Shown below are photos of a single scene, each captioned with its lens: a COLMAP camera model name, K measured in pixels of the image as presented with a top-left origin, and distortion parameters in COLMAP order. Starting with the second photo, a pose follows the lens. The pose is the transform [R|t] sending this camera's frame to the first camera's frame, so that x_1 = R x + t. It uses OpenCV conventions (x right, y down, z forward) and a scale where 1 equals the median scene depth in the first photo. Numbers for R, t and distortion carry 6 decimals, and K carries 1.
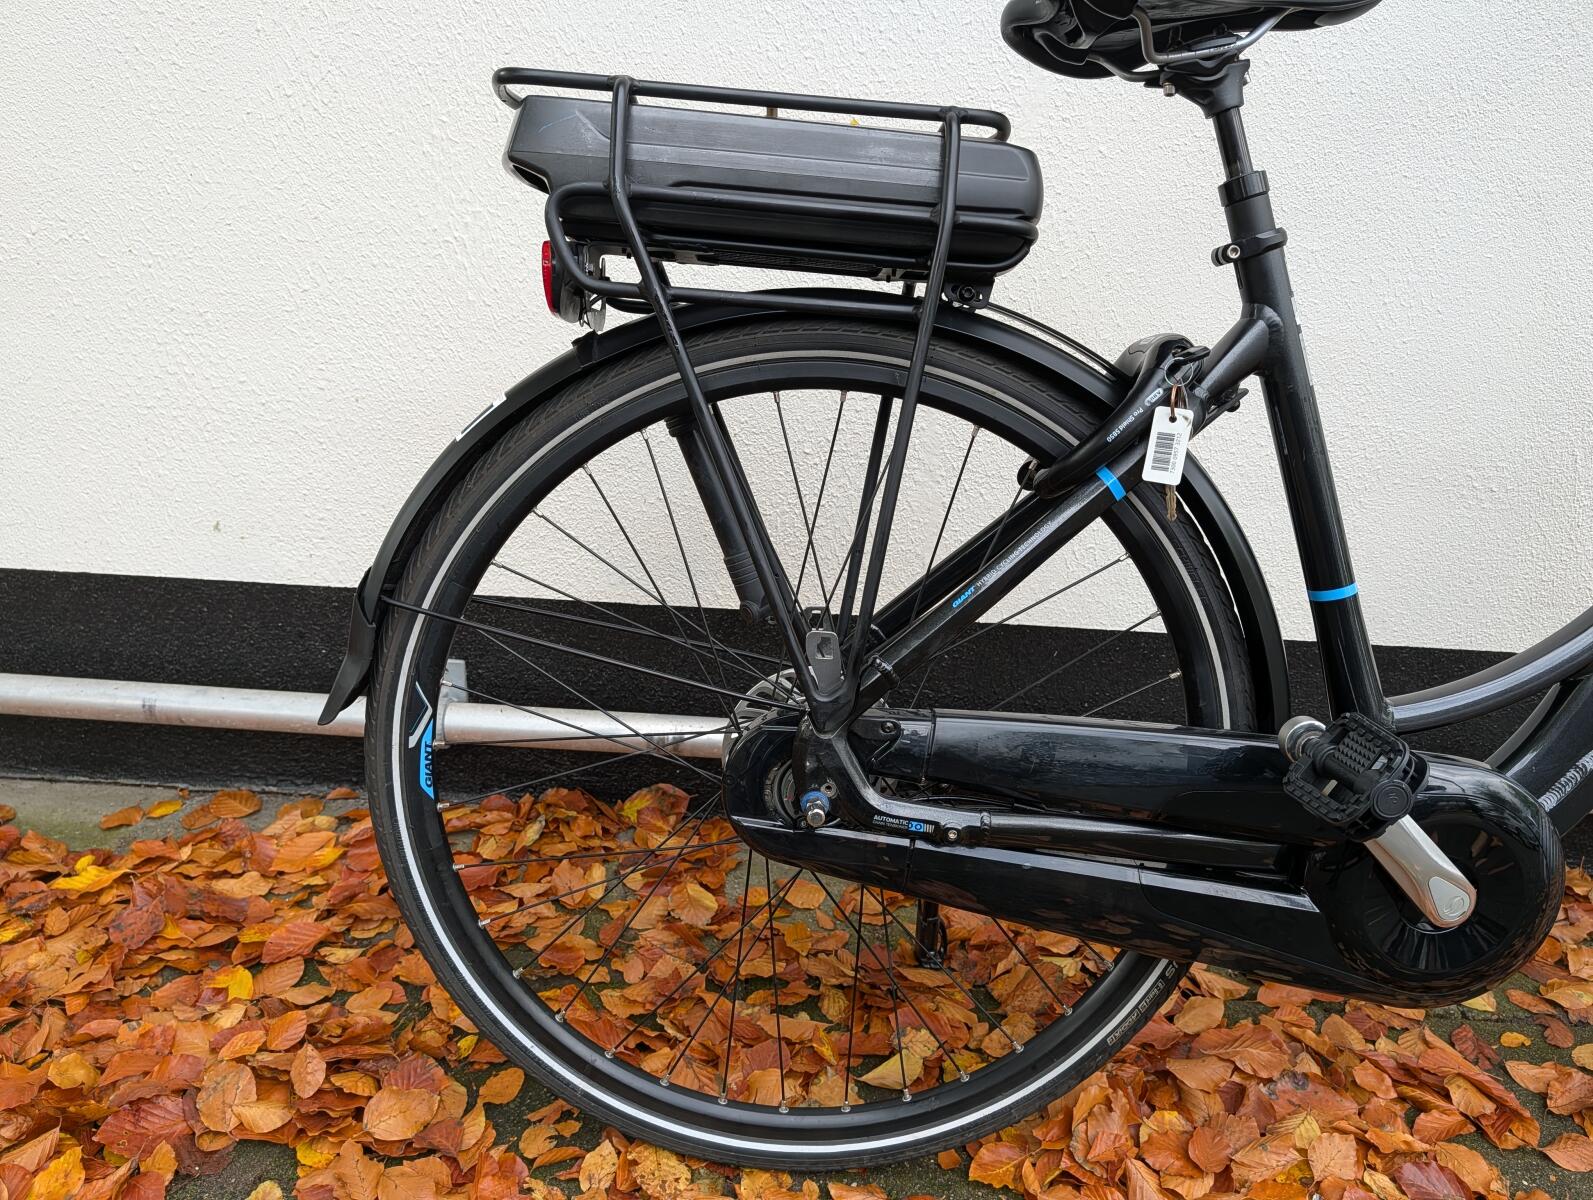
lens RADIAL K [[1143.1, 0, 788.8], [0, 1143.1, 606.0], [0, 0, 1]] dist [0.020720, -0.024349]
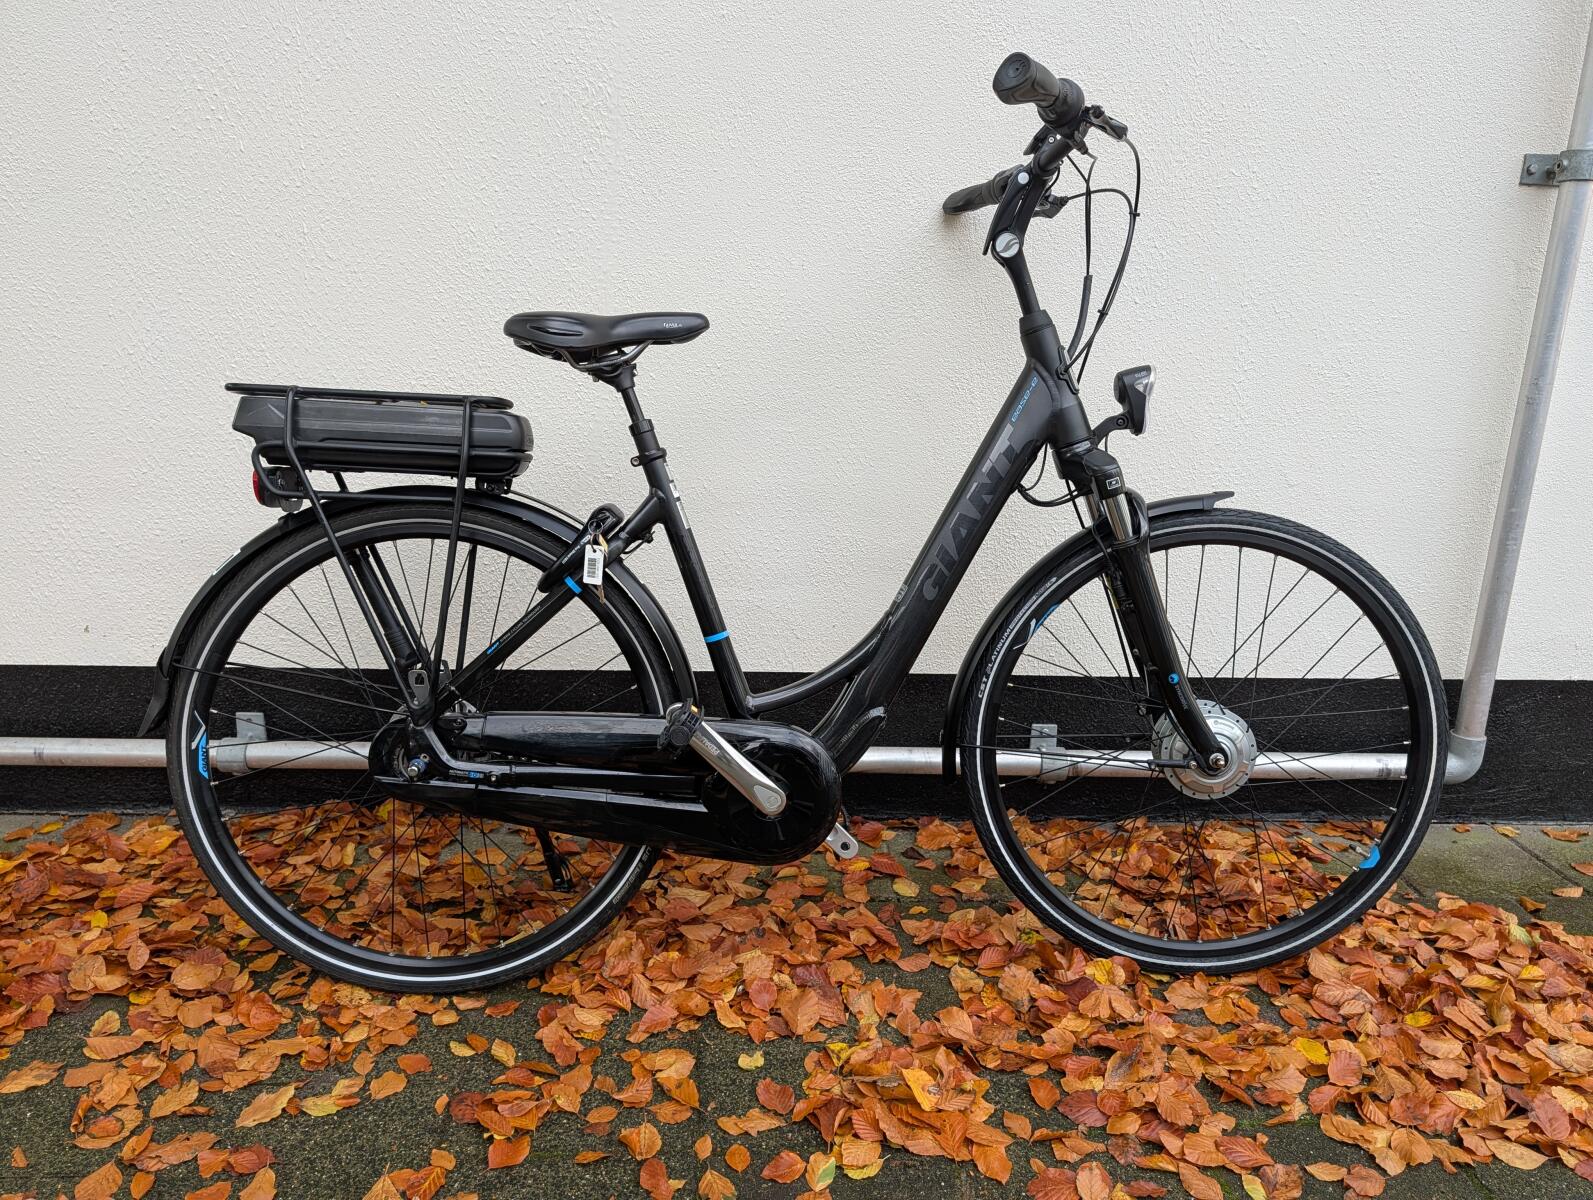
lens RADIAL K [[1143.1, 0, 795.6], [0, 1143.1, 607.1], [0, 0, 1]] dist [0.020720, -0.024349]
pose [[0.996560, -0.041060, 0.071984, 0.393081], [0.045985, 0.996614, -0.068155, 0.057294], [-0.068942, 0.071230, 0.995074, -0.688263]]
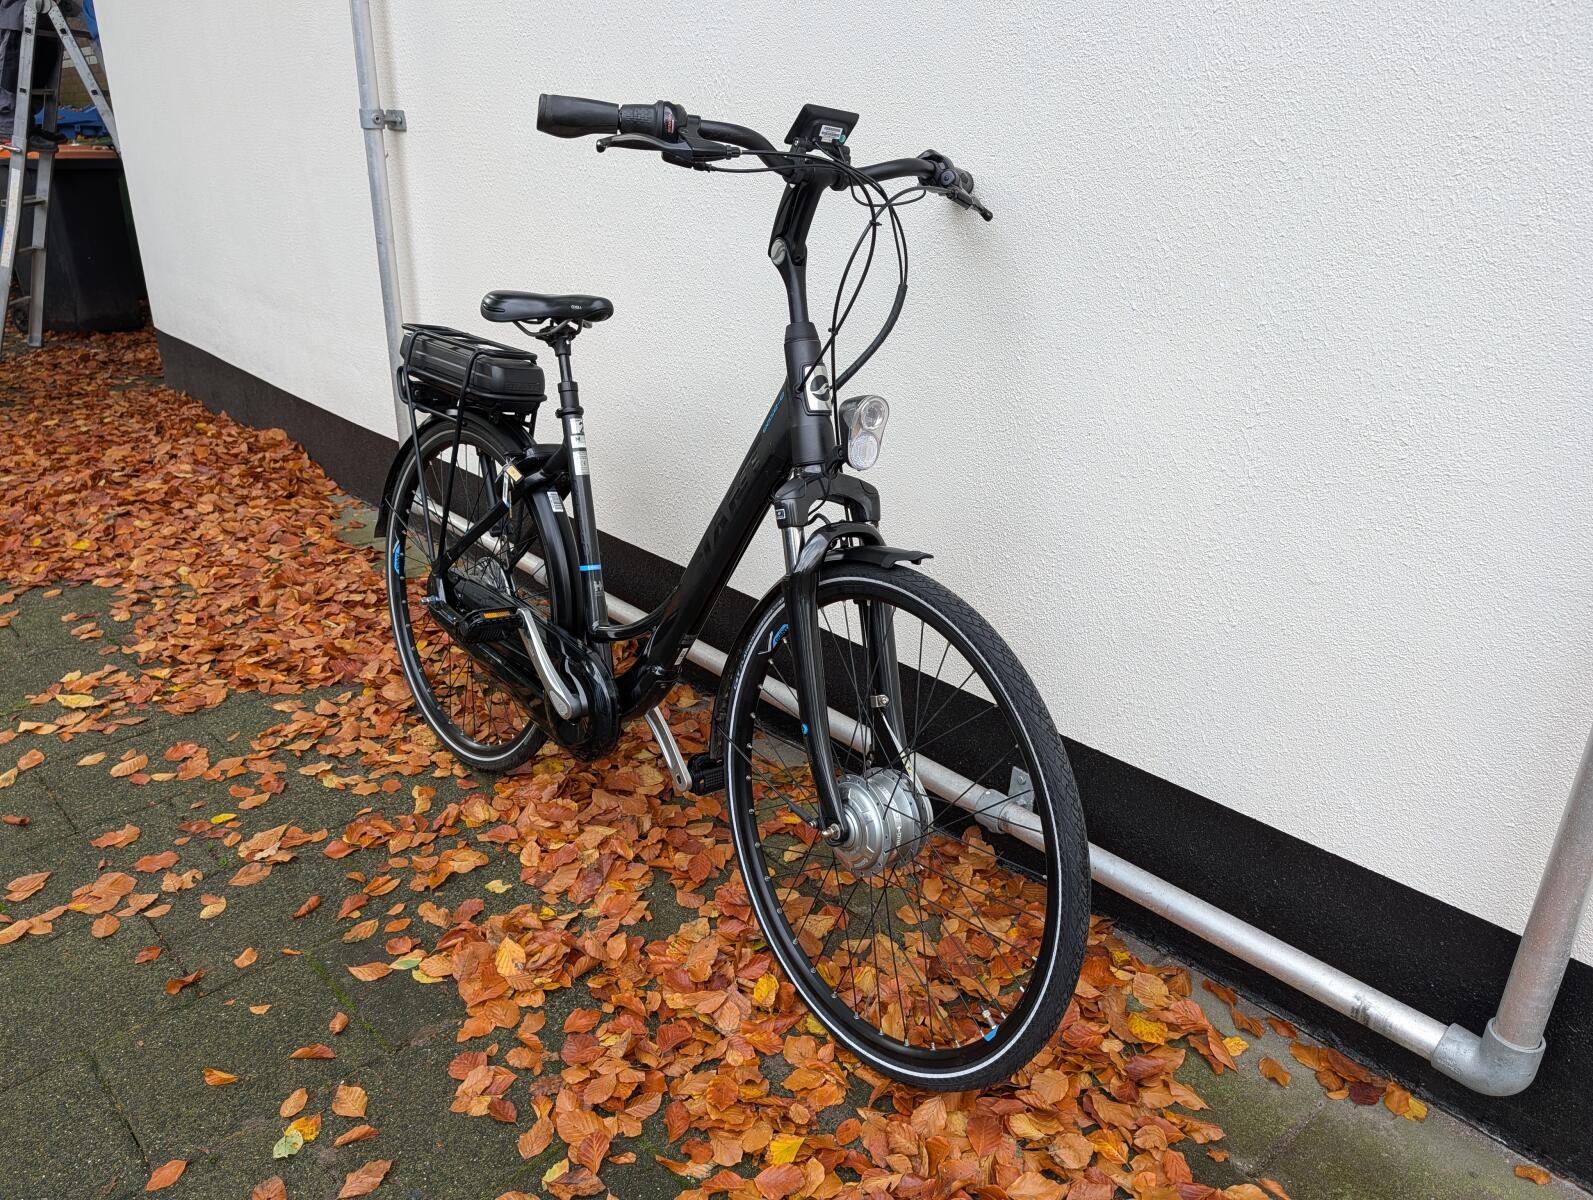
lens RADIAL K [[1143.1, 0, 807.3], [0, 1143.1, 625.5], [0, 0, 1]] dist [0.020720, -0.024349]
pose [[0.694564, 0.245545, -0.676231, 1.893105], [-0.222217, 0.967213, 0.122960, -0.223900], [0.684251, 0.064866, 0.726355, -0.261669]]
